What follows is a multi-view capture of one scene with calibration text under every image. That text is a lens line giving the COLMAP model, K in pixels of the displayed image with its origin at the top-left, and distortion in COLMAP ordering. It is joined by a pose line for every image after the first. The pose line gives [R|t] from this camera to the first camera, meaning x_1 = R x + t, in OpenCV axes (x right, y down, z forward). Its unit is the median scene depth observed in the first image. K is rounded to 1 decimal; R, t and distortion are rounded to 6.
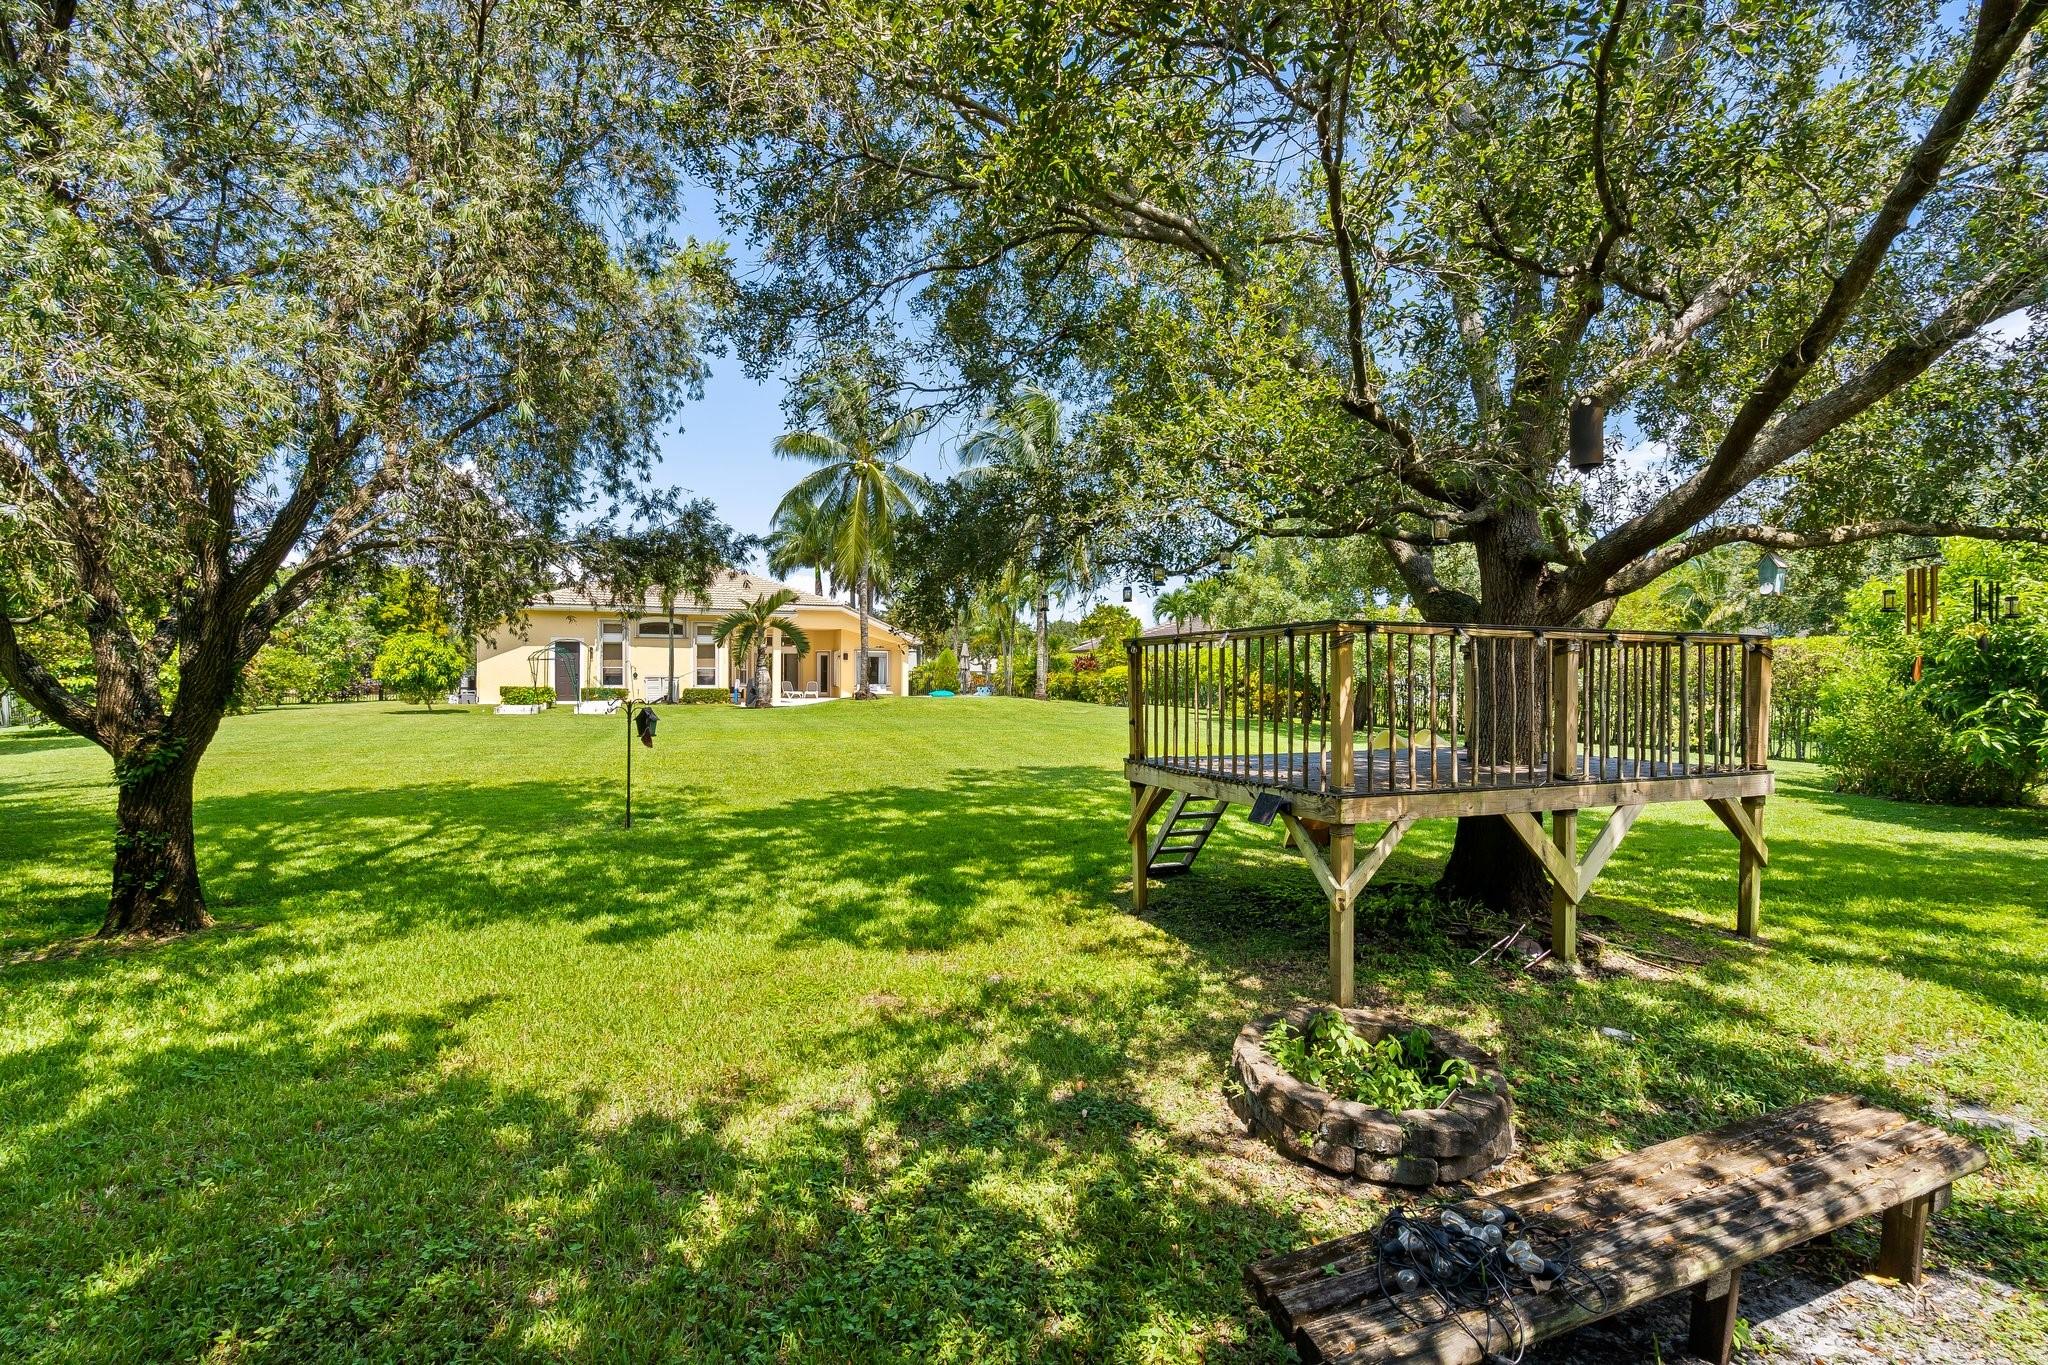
lens RADIAL K [[924.8, 0, 1019.5], [0, 924.8, 677.8], [0, 0, 1]] dist [-0.004260, -0.000417]
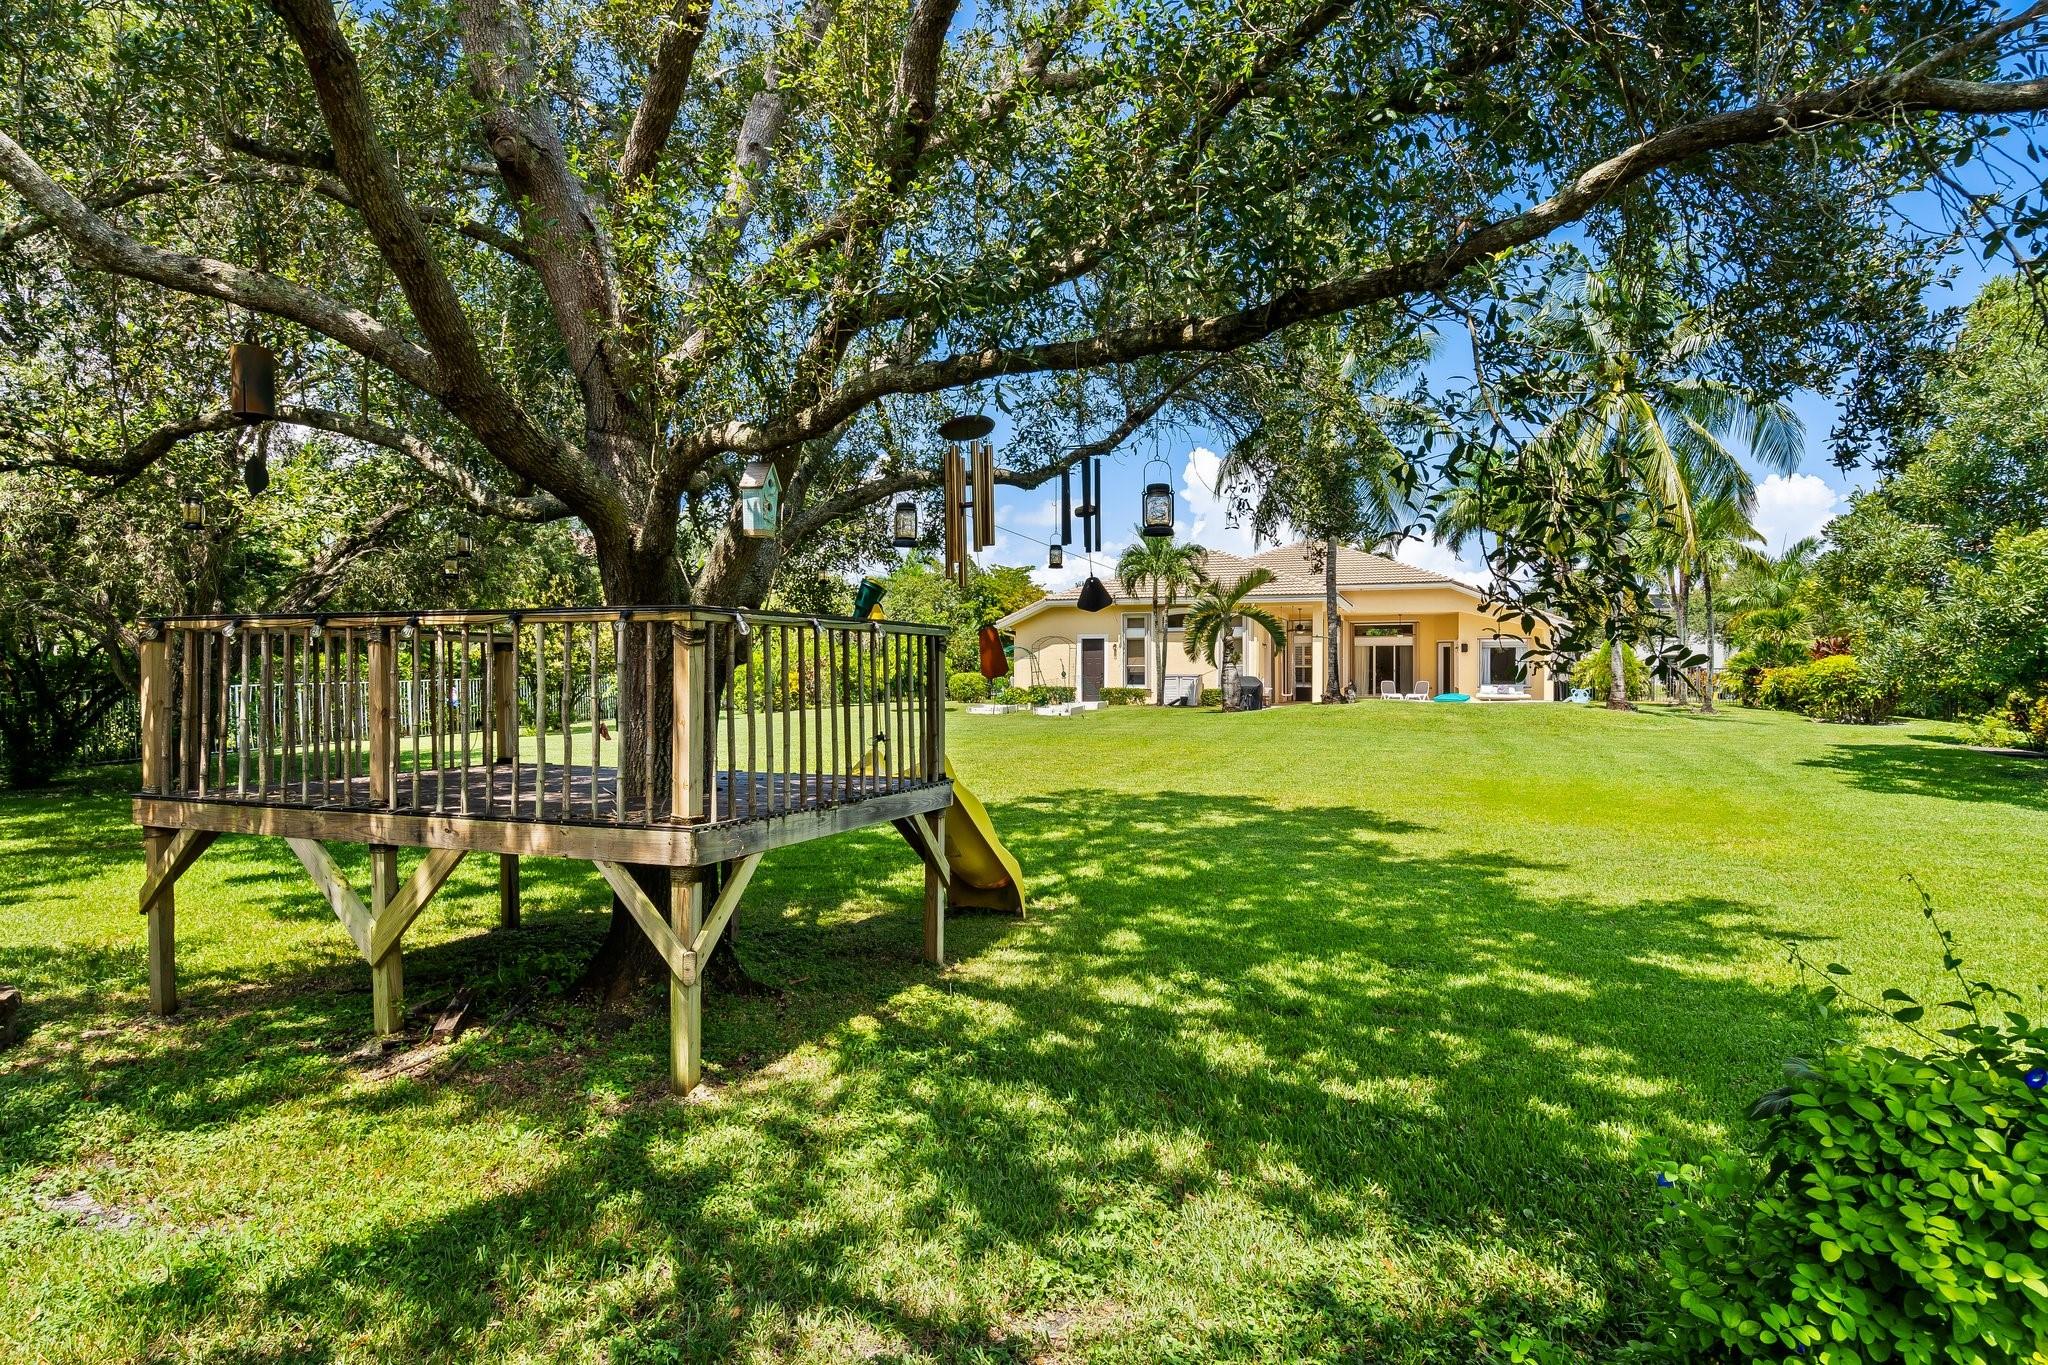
lens RADIAL K [[1141.4, 0, 1024.0], [0, 1141.4, 682.5], [0, 0, 1]] dist [-0.001016, -0.000139]
pose [[0.730503, 0.003079, -0.682903, 0.252058], [0.000301, 0.999988, 0.004831, 0.000447], [0.682910, -0.003735, 0.730493, 0.097365]]
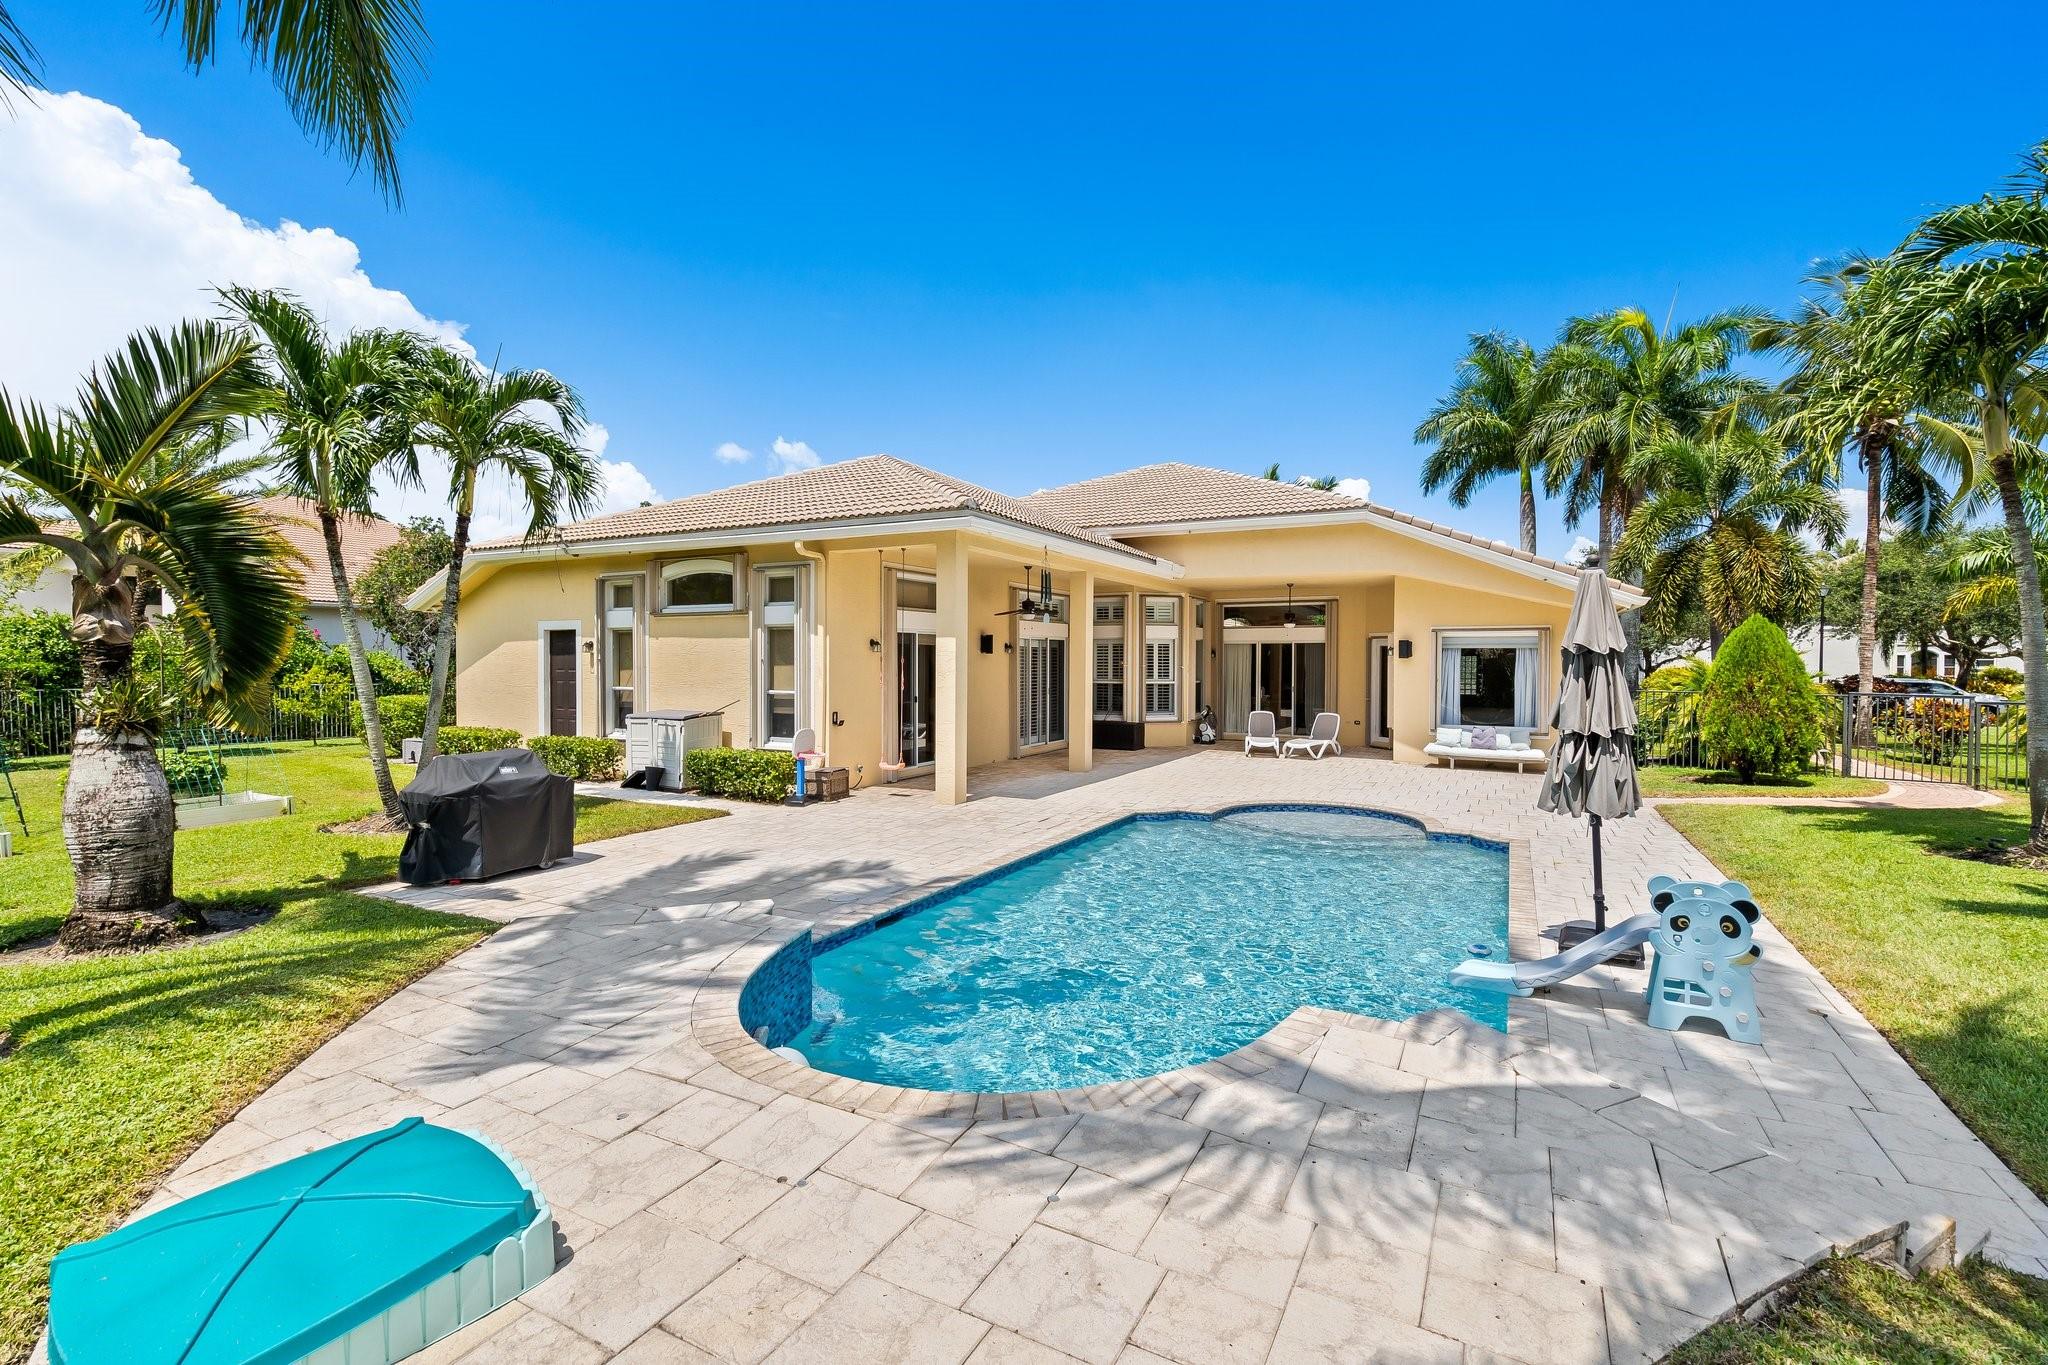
lens RADIAL K [[924.8, 0, 1019.5], [0, 924.8, 677.8], [0, 0, 1]] dist [-0.004260, -0.000417]
pose [[0.620205, 0.010791, -0.784366, 0.006847], [-0.003689, 0.999934, 0.010839, -0.020493], [0.784431, -0.003829, 0.620204, 0.881871]]
